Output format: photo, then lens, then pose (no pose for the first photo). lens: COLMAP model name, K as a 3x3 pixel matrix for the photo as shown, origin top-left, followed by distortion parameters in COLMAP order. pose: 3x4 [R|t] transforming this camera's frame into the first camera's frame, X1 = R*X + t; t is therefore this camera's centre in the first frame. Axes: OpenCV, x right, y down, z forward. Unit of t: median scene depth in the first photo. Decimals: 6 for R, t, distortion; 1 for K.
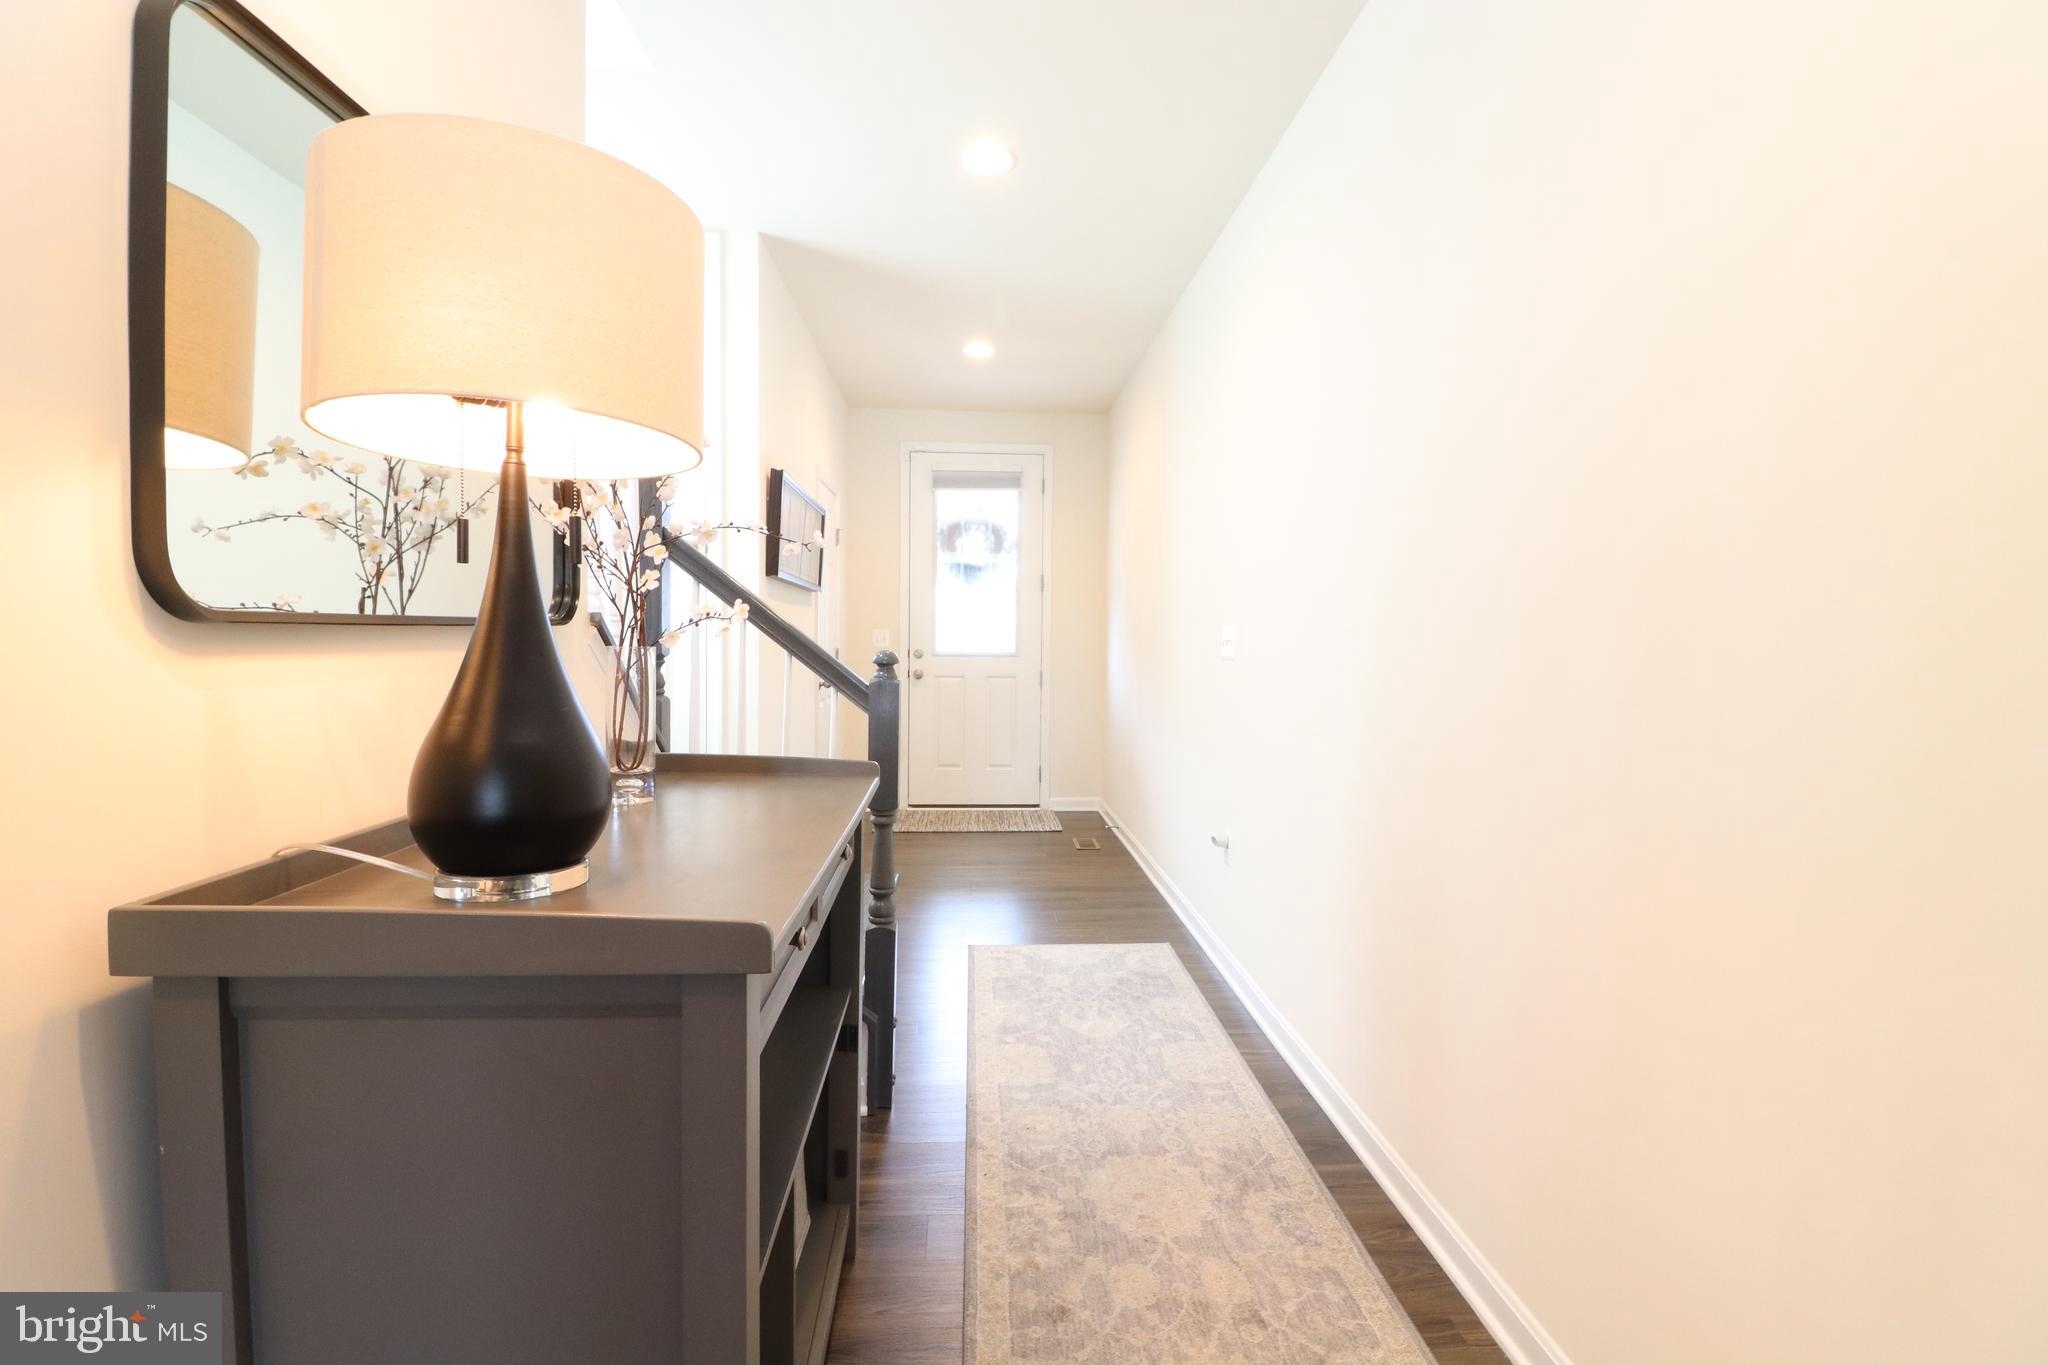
lens RADIAL K [[945.8, 0, 1024.2], [0, 945.8, 673.3], [0, 0, 1]] dist [-0.000177, -0.014799]
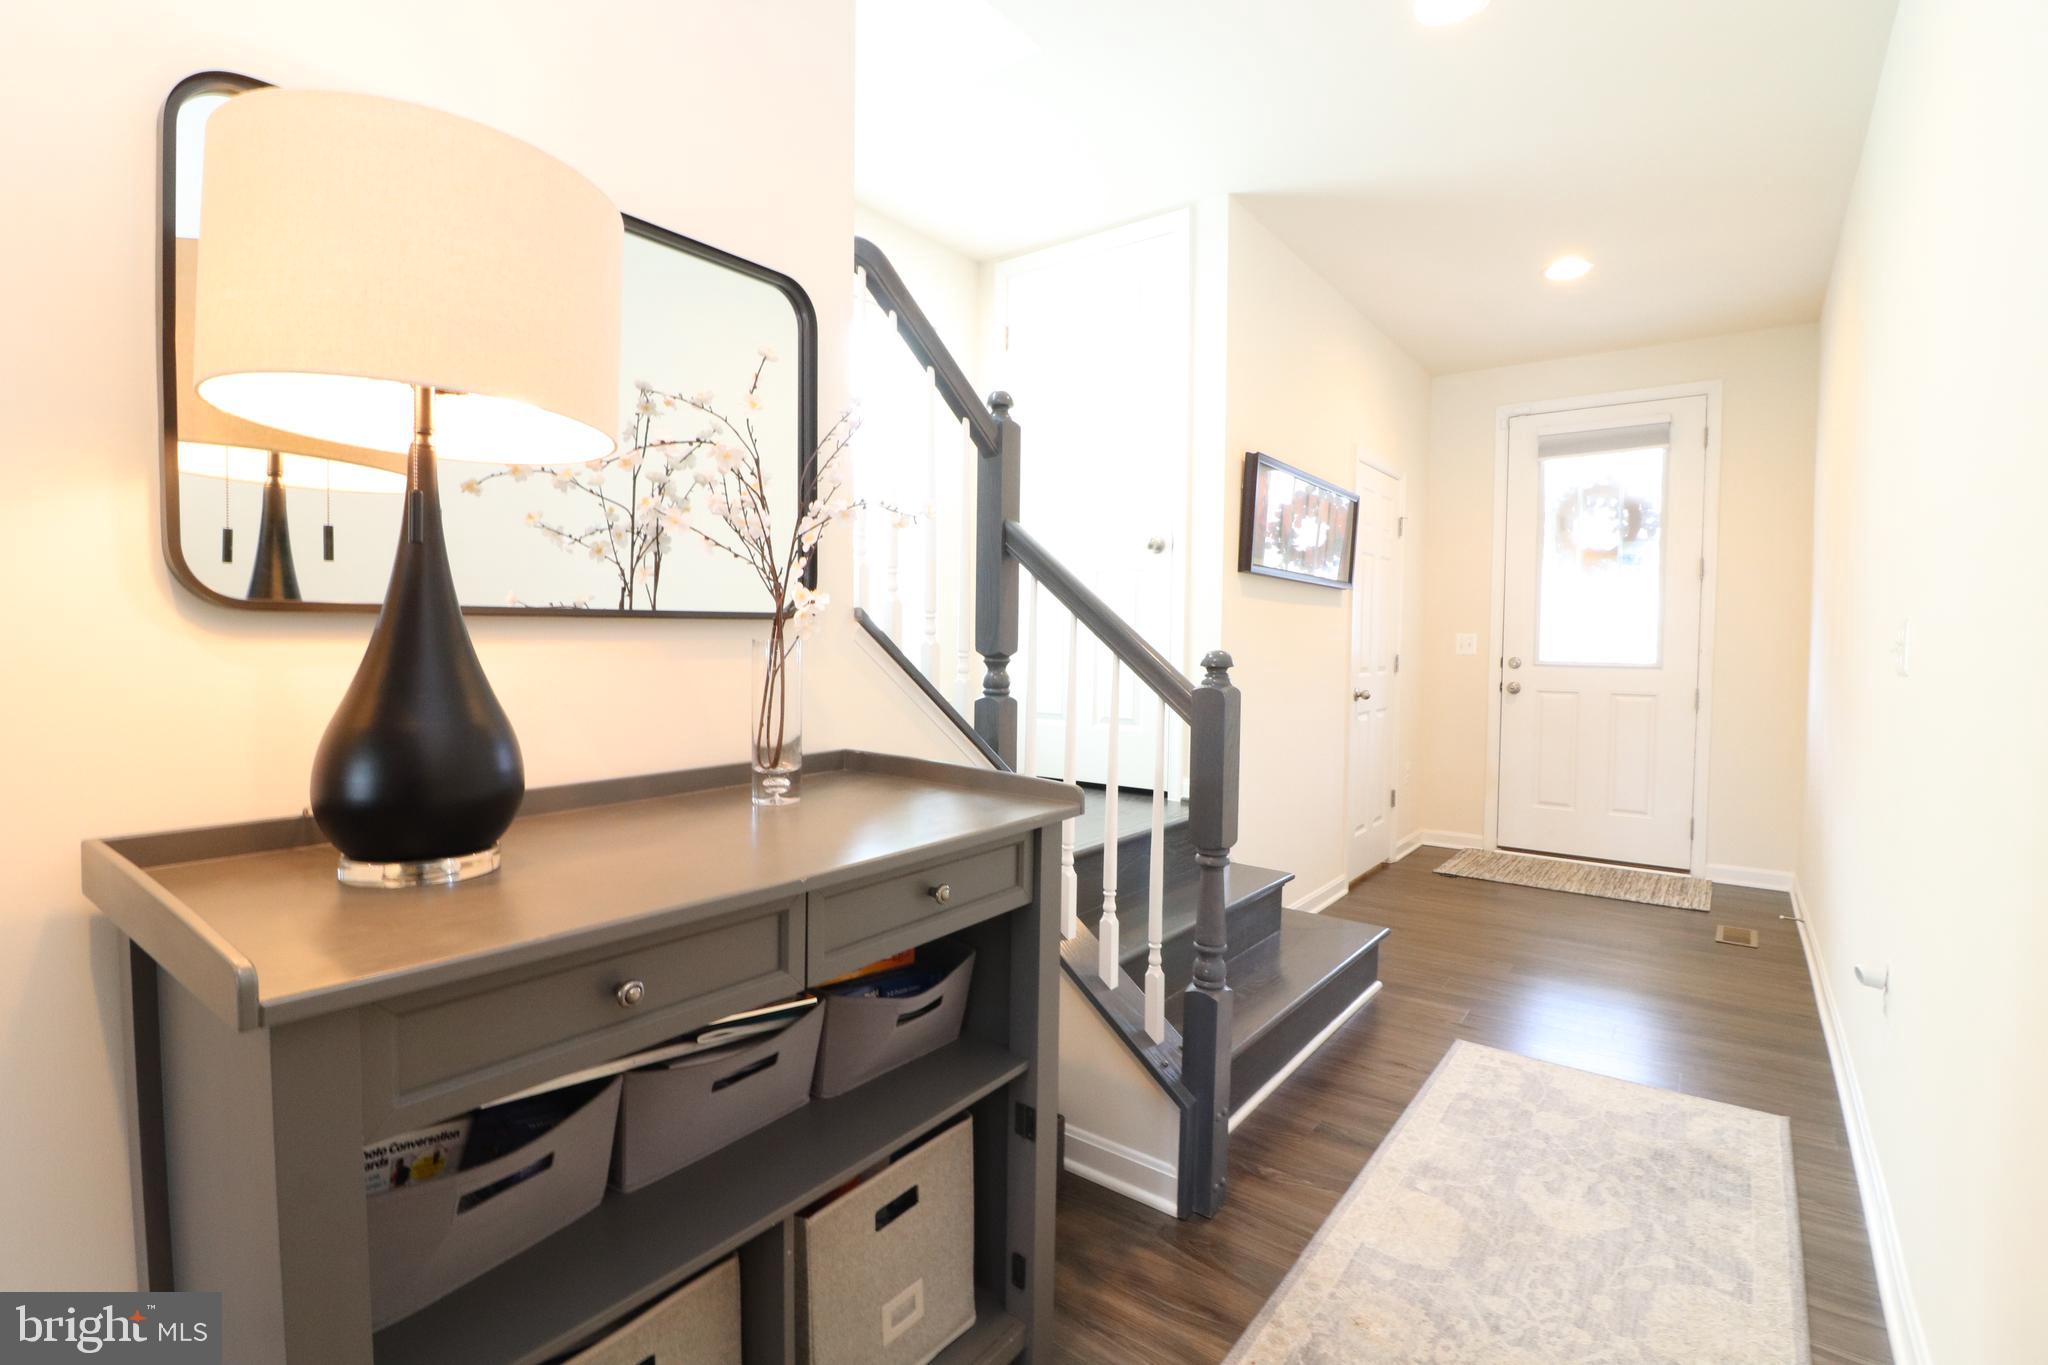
lens RADIAL K [[945.8, 0, 1024.2], [0, 945.8, 673.3], [0, 0, 1]] dist [-0.000177, -0.014799]
pose [[0.762400, 0.022831, -0.646703, 0.203366], [-0.028811, 0.999584, 0.001324, -0.000946], [0.646464, 0.017623, 0.762741, 0.227239]]
